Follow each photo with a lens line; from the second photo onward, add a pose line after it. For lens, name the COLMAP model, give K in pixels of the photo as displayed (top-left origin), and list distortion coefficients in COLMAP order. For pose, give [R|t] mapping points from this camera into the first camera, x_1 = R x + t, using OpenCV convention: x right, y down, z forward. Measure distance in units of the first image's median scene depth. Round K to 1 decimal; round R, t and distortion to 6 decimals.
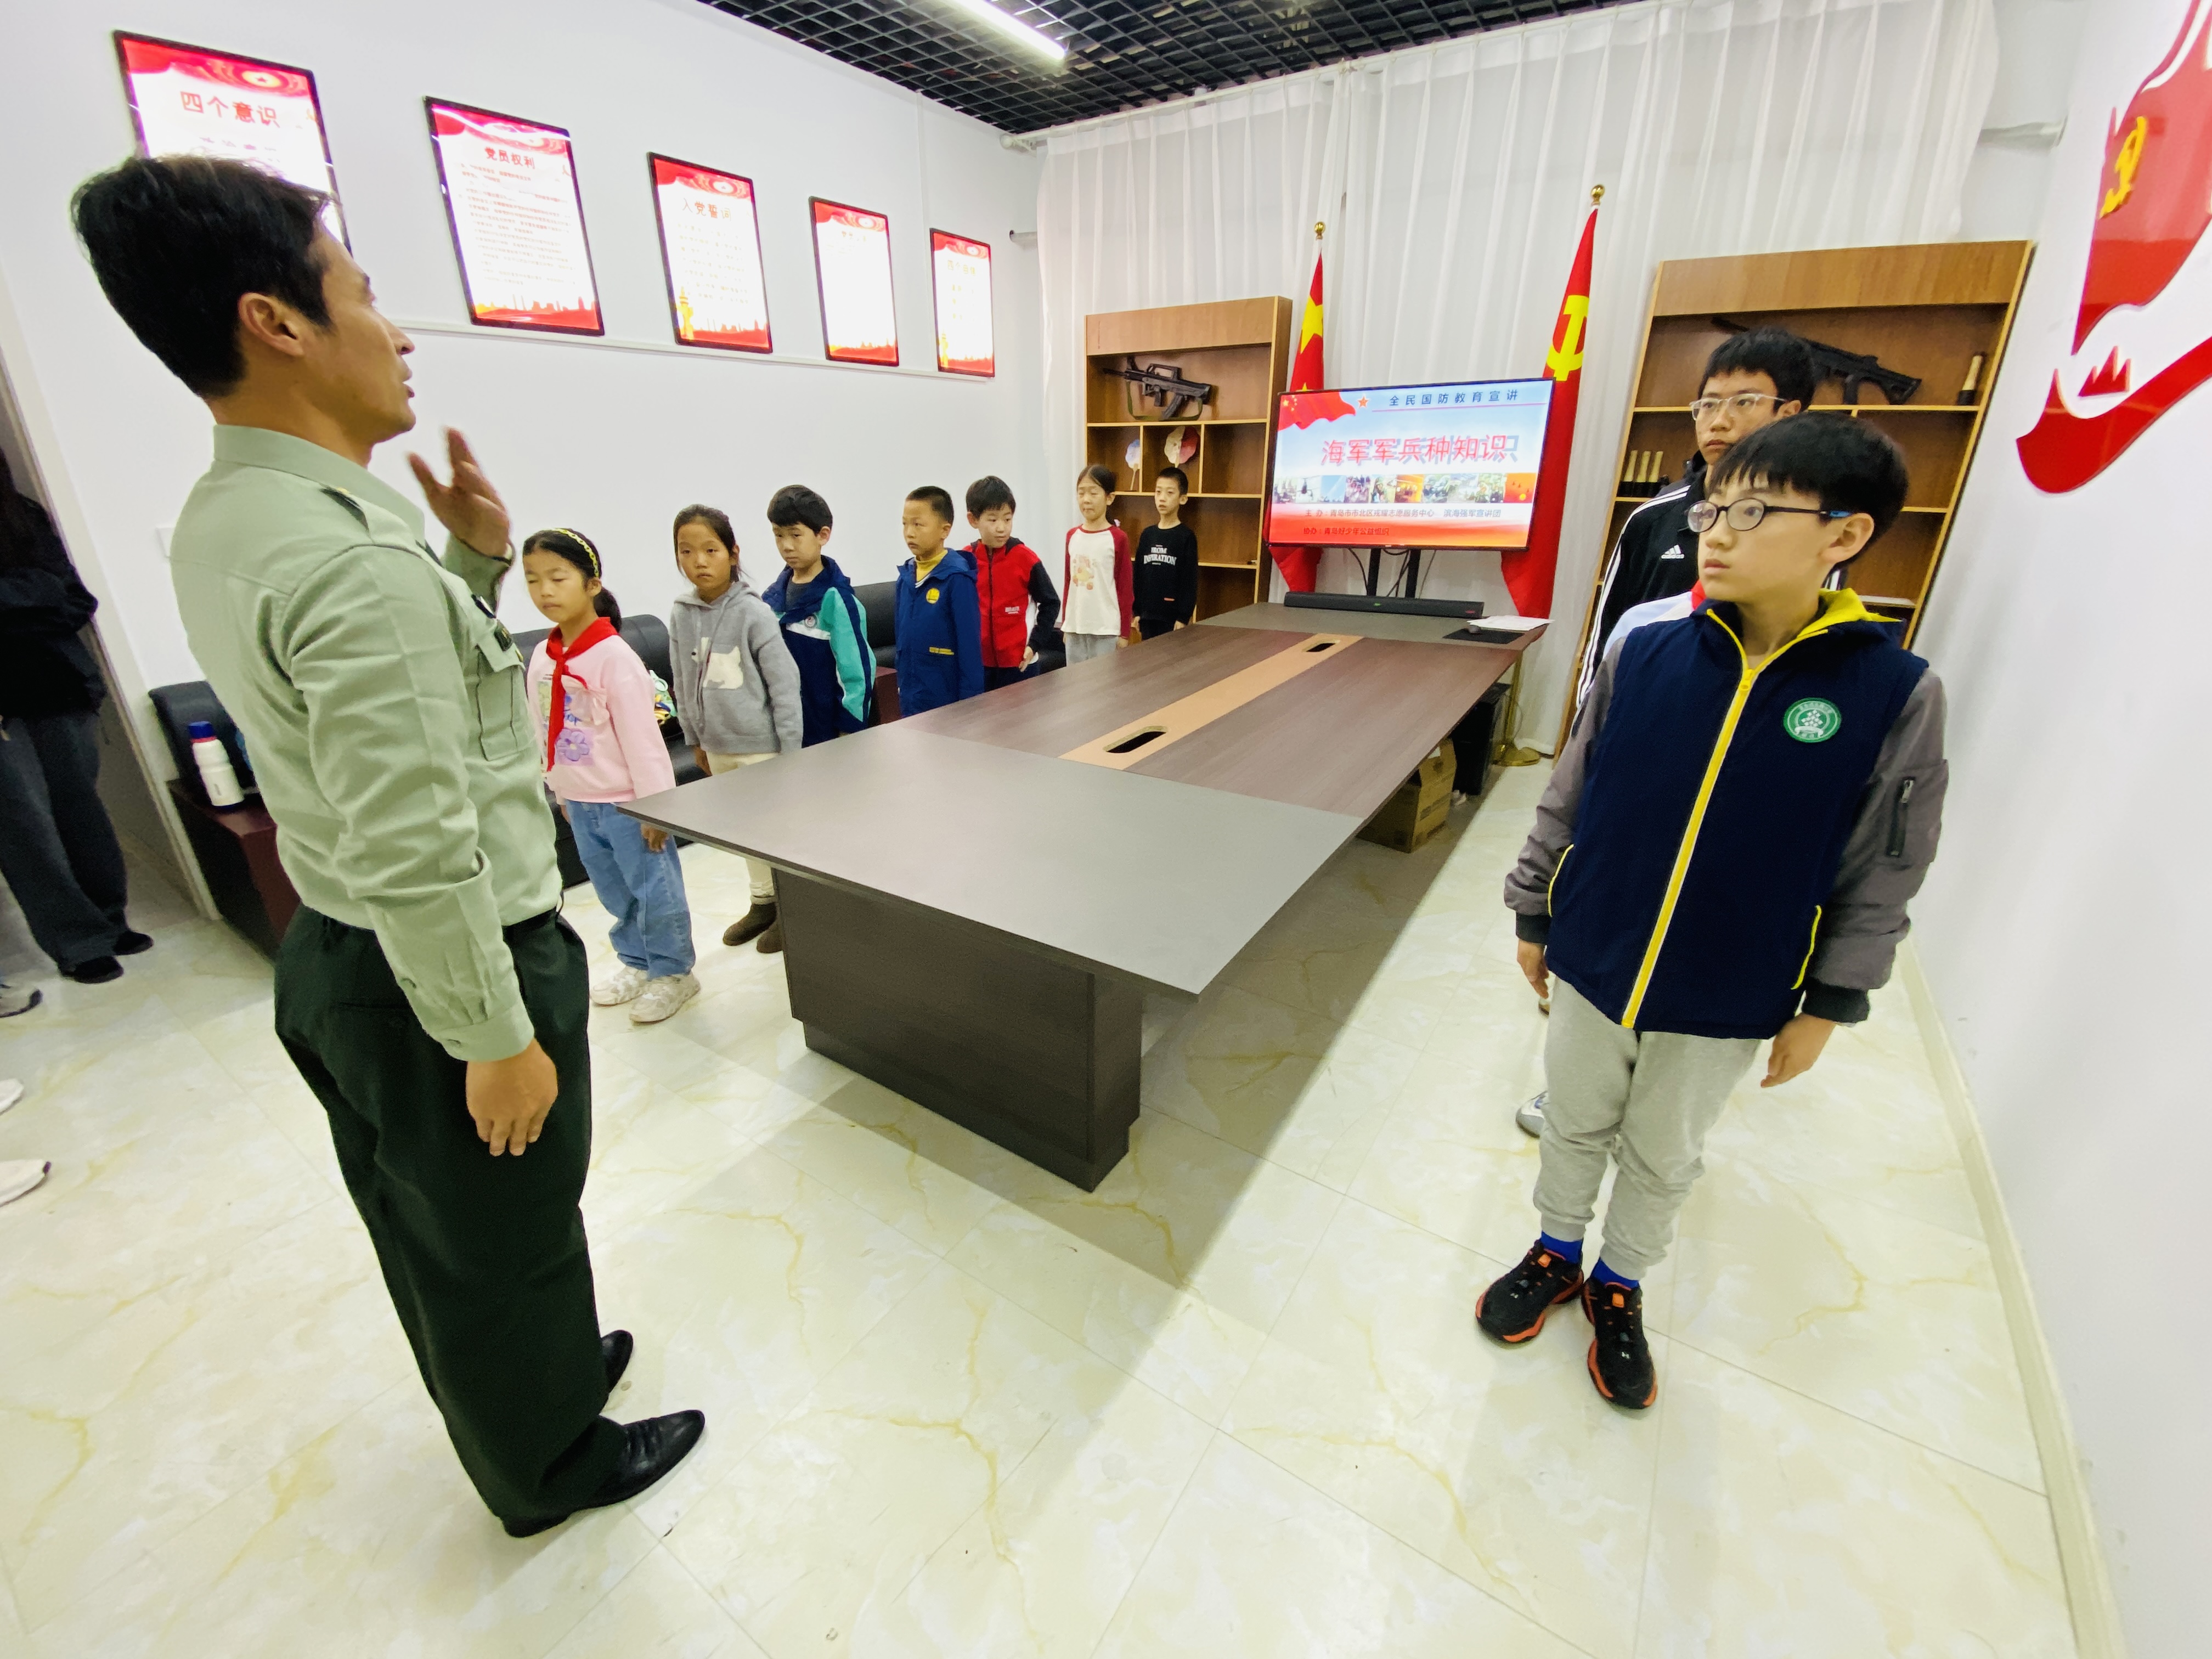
lens RADIAL K [[905.3, 0, 1098.4], [0, 905.3, 837.6], [0, 0, 1]] dist [-0.021282, -0.000650]
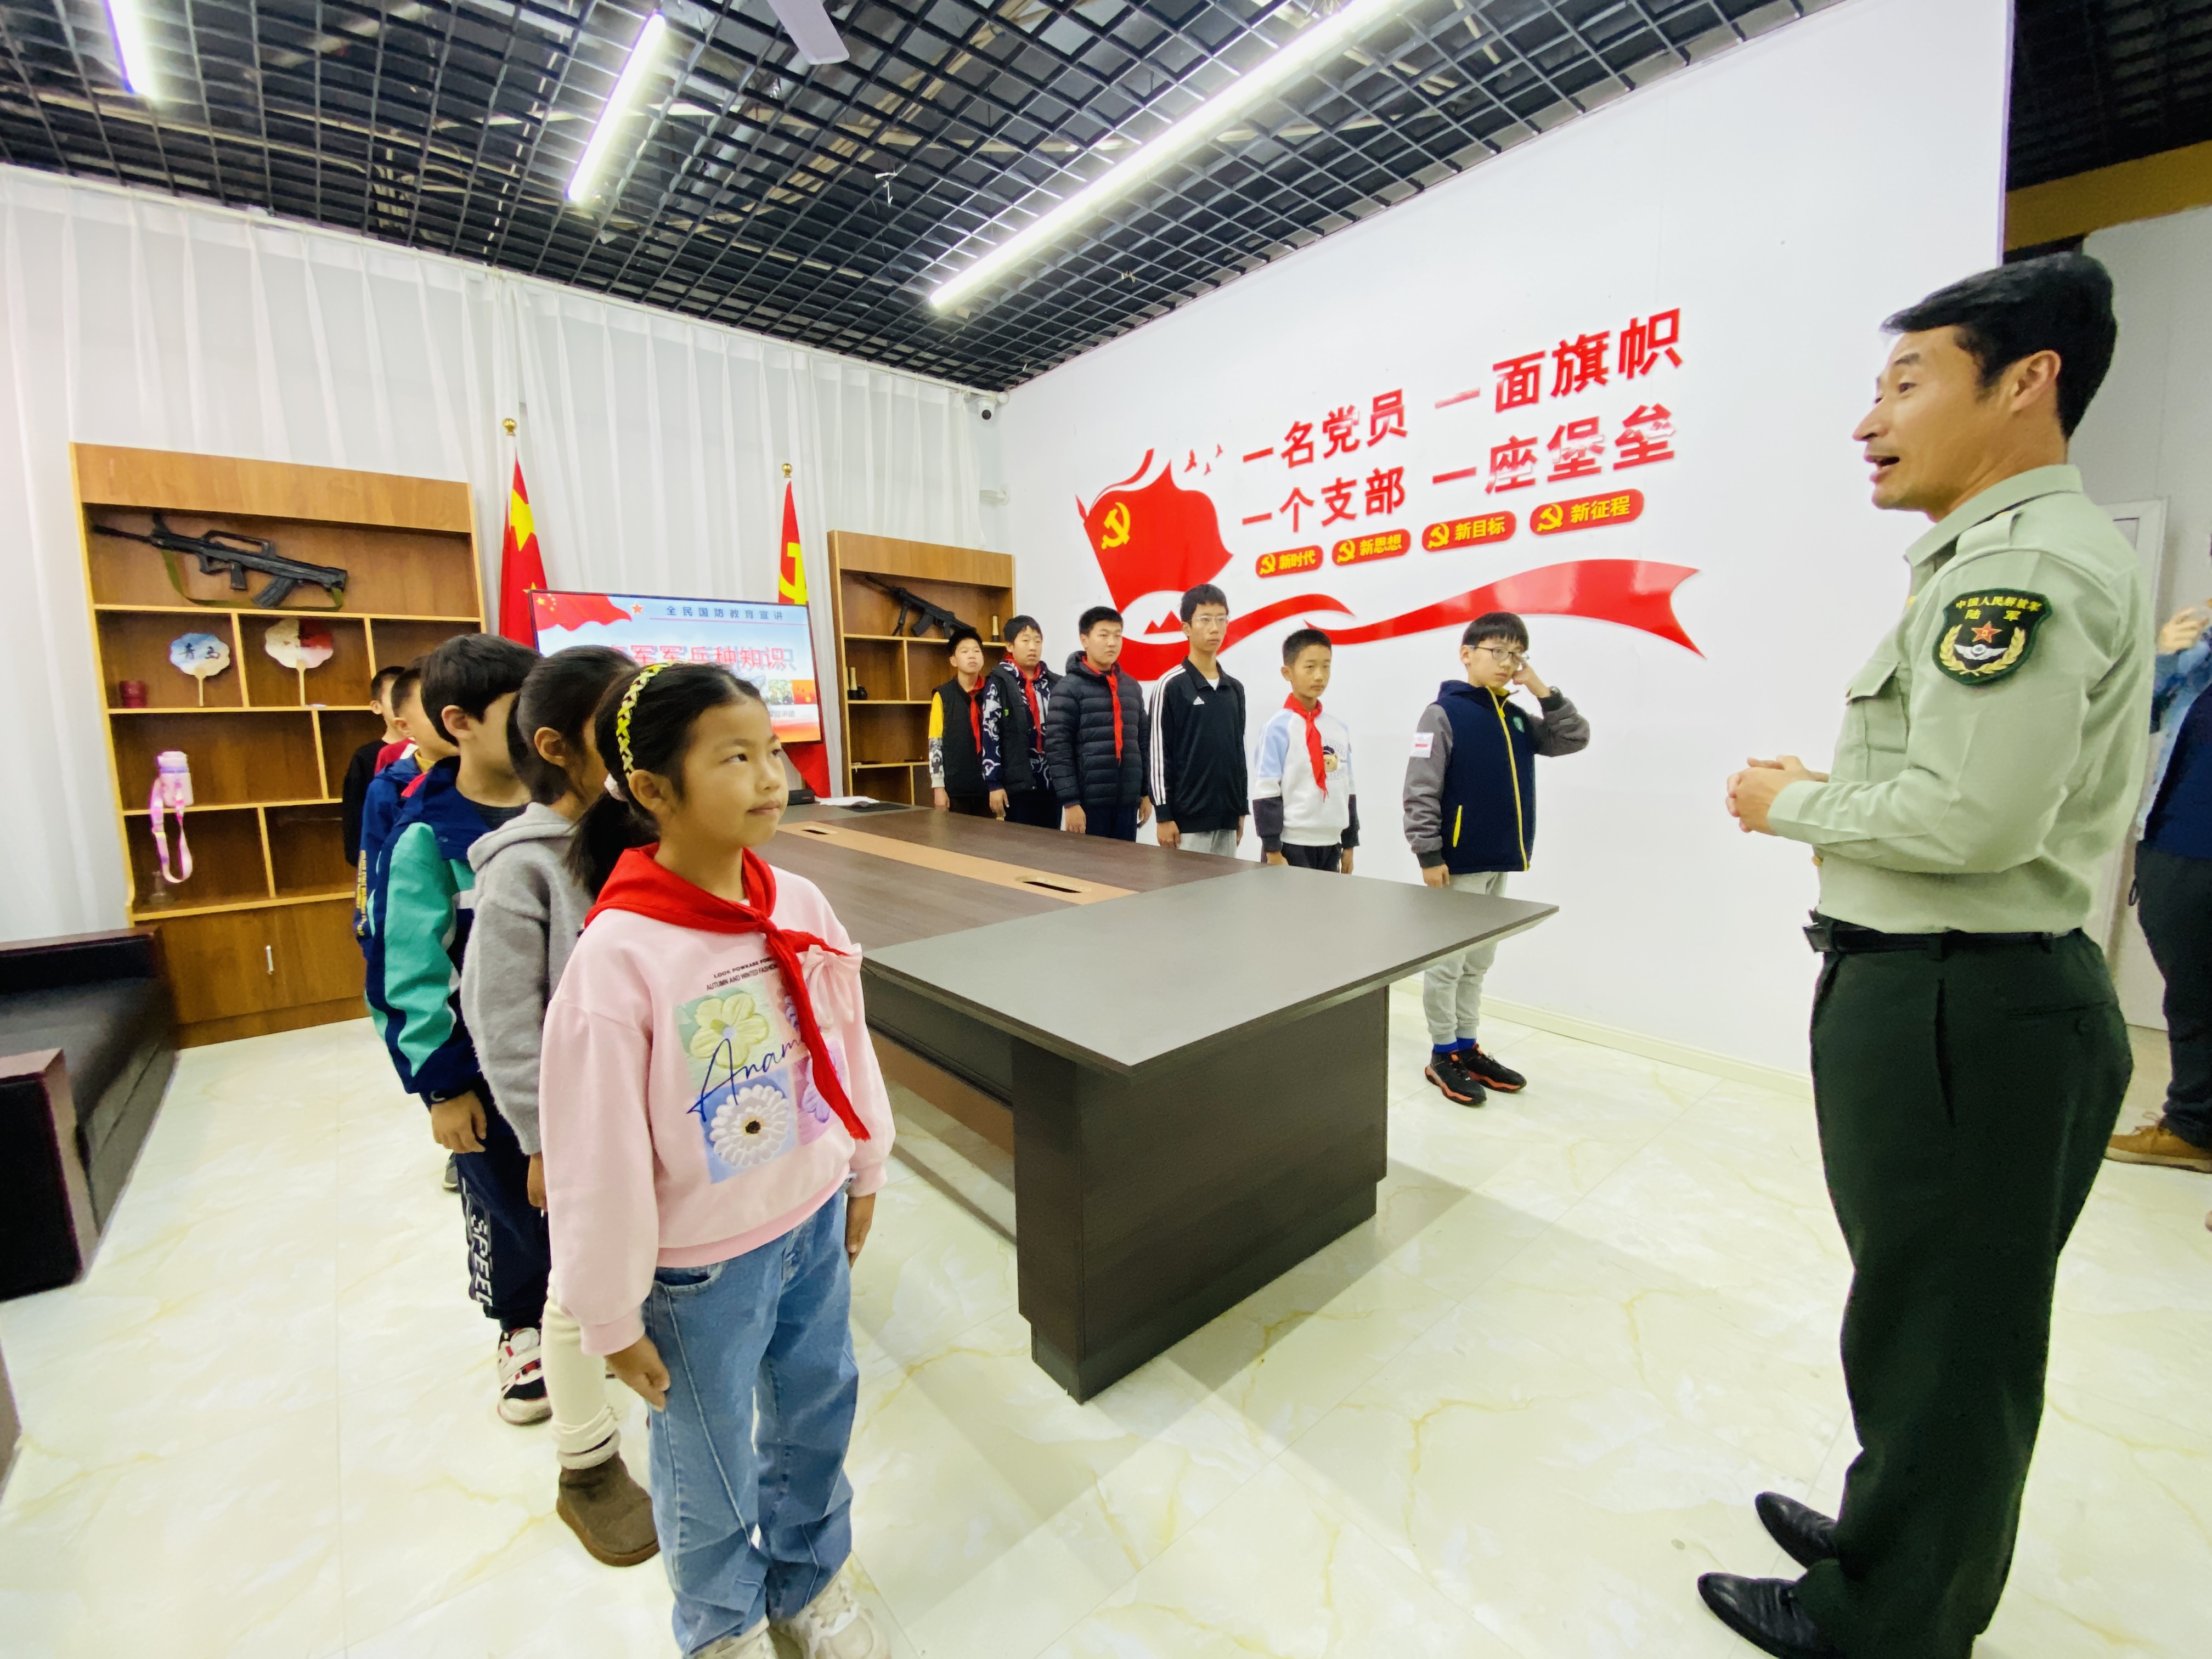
lens RADIAL K [[905.3, 0, 1098.1], [0, 905.3, 821.3], [0, 0, 1]] dist [-0.021282, -0.000650]
pose [[0.257865, -0.112137, 0.959651, -0.529283], [0.383903, 0.923361, 0.004738, -0.092727], [-0.886636, 0.367192, 0.281152, 0.382511]]
